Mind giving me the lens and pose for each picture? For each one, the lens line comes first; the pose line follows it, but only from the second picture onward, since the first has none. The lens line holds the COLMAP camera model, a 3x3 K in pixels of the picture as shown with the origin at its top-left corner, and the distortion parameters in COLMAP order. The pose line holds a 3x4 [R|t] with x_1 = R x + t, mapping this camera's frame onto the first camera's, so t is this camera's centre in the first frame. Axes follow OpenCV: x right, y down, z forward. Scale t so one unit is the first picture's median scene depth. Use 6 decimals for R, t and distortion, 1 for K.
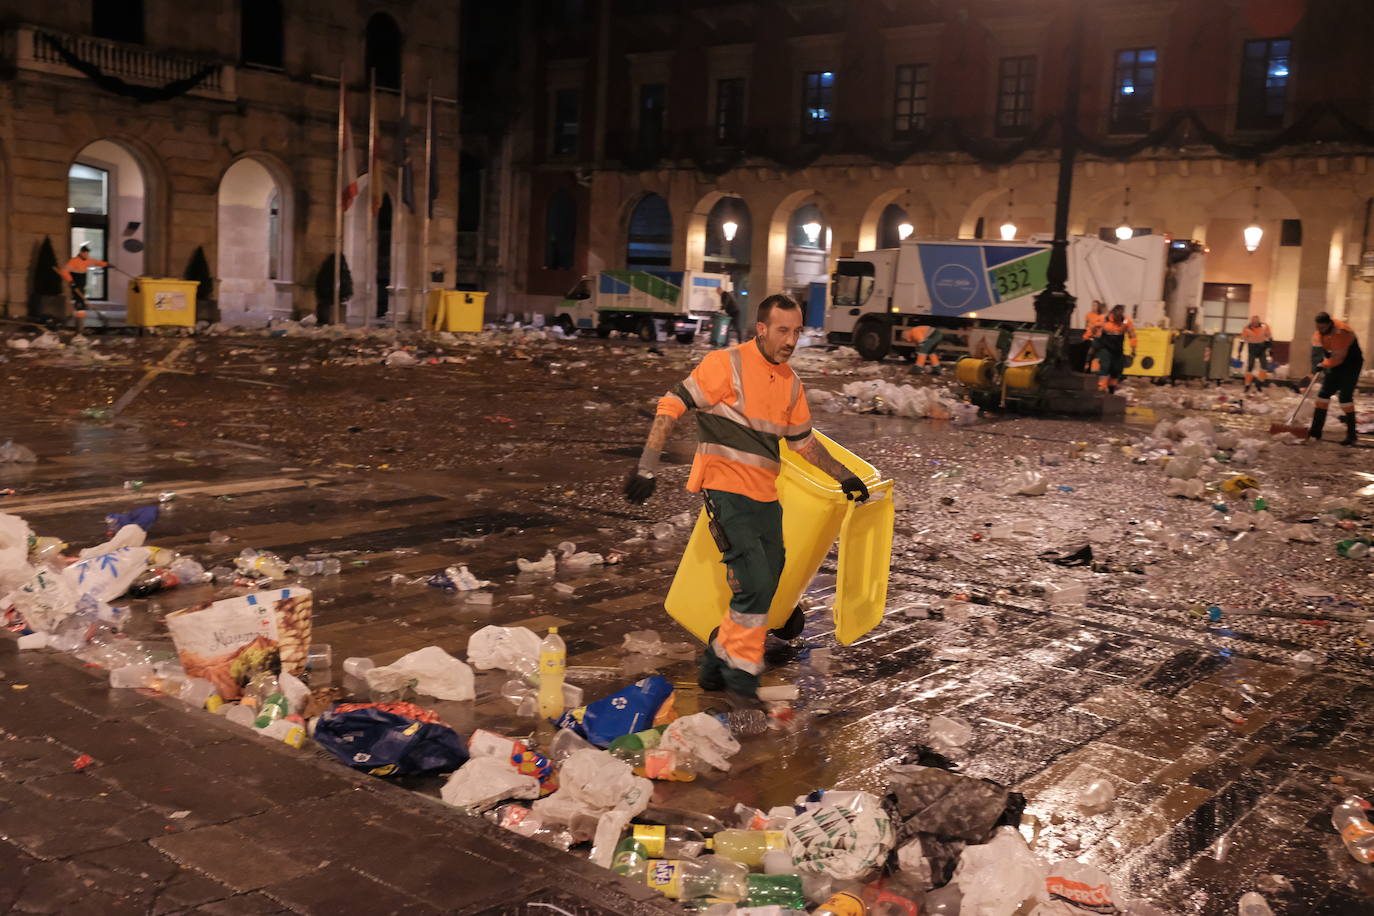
lens RADIAL K [[1381.8, 0, 687.0], [0, 1381.8, 458.0], [0, 0, 1]] dist [-0.021300, 0.055257]
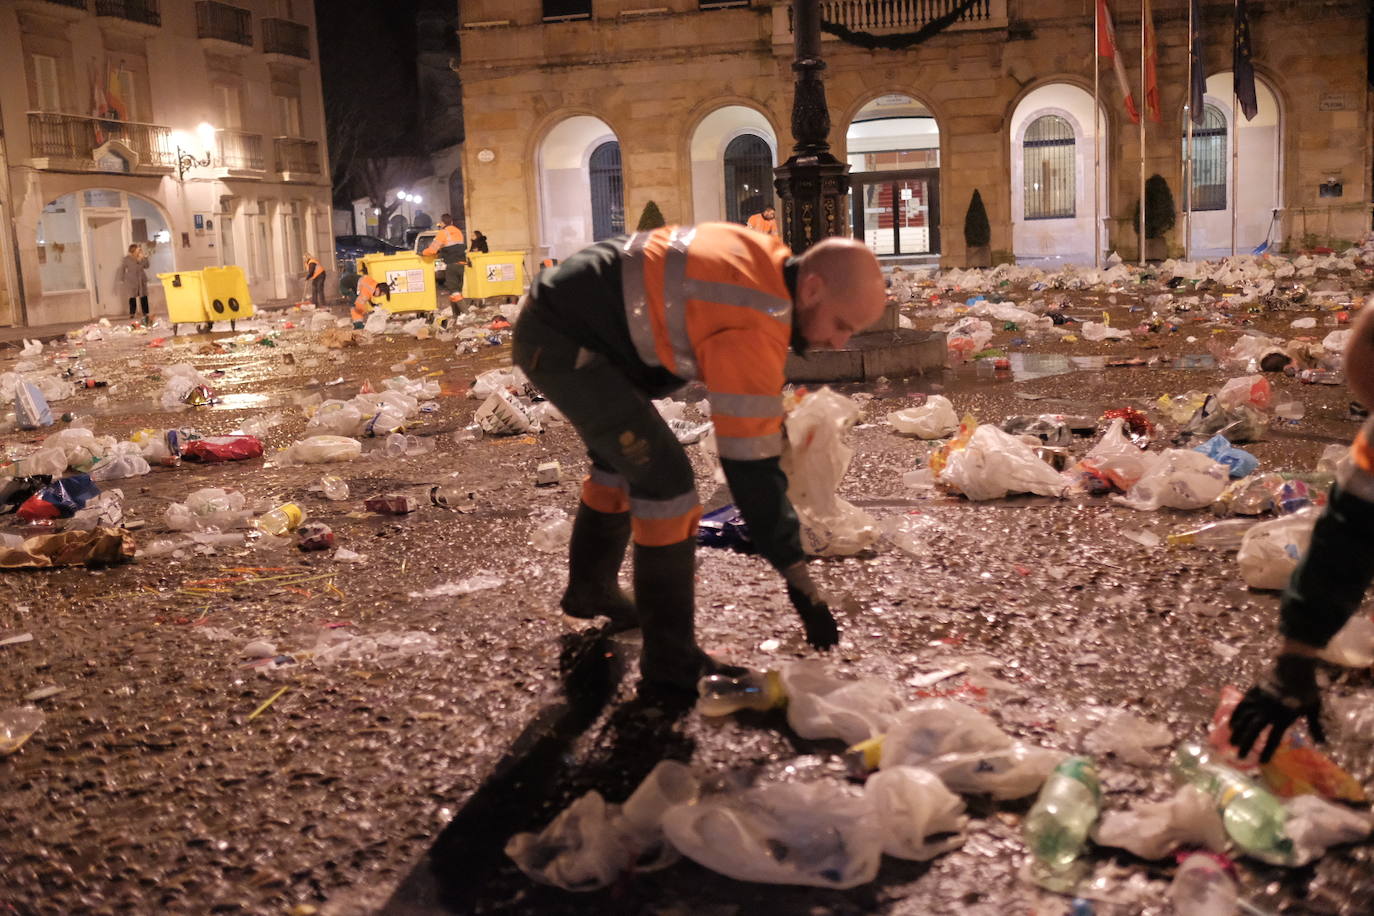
lens RADIAL K [[1381.8, 0, 687.0], [0, 1381.8, 458.0], [0, 0, 1]] dist [-0.021300, 0.055257]
pose [[0.492955, 0.061031, -0.867912, 0.375201], [-0.027734, 0.998132, 0.054435, -0.015610], [0.869613, -0.002764, 0.493727, 0.355111]]
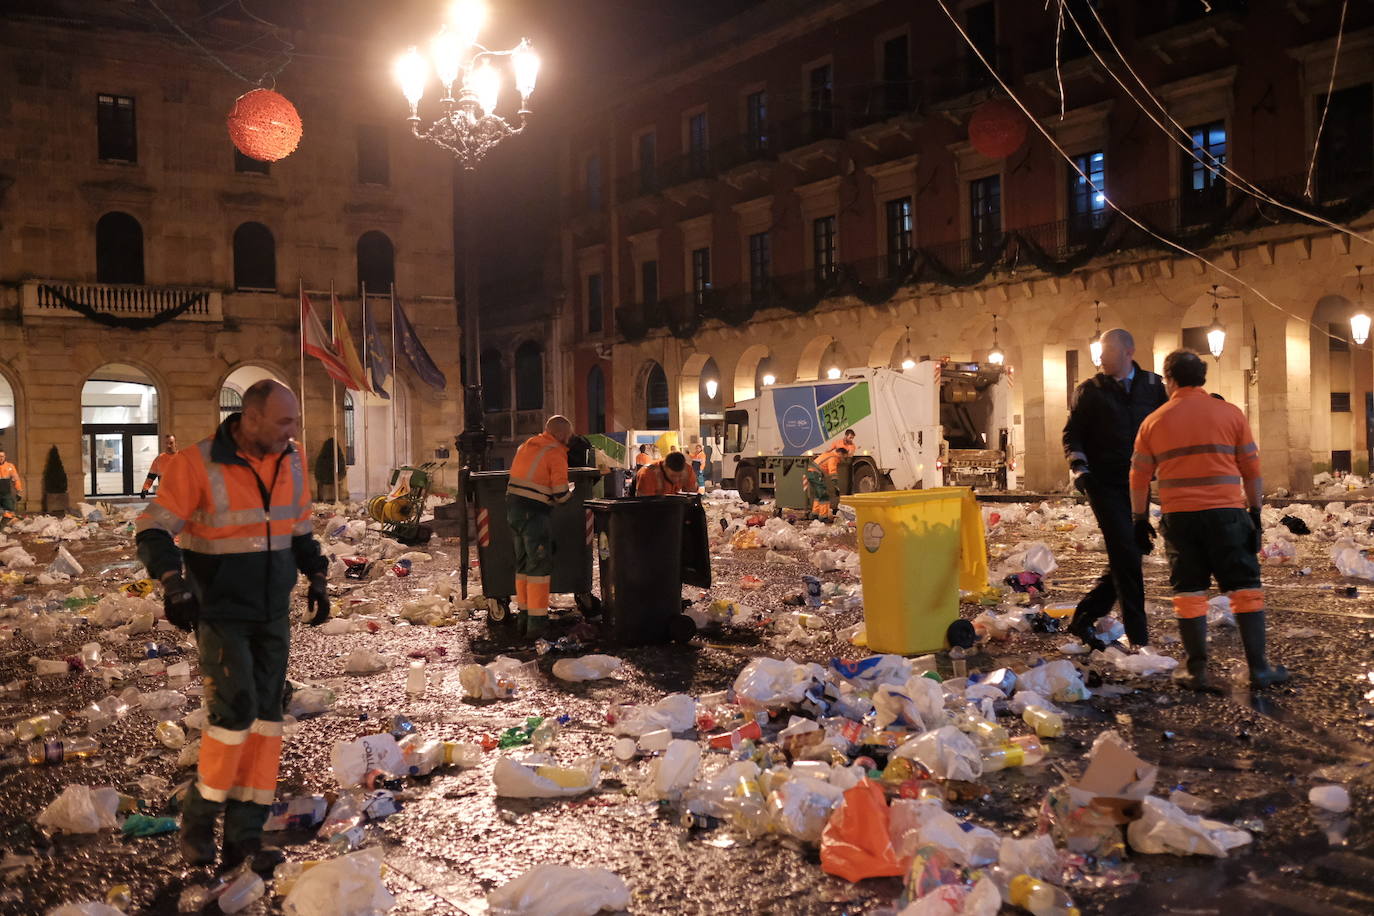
lens RADIAL K [[1381.8, 0, 687.0], [0, 1381.8, 458.0], [0, 0, 1]] dist [-0.021300, 0.055257]
pose [[0.953678, -0.072807, -0.291887, 0.388650], [0.037286, 0.991397, -0.125465, 0.023280], [0.298511, 0.108770, 0.948188, 0.002079]]
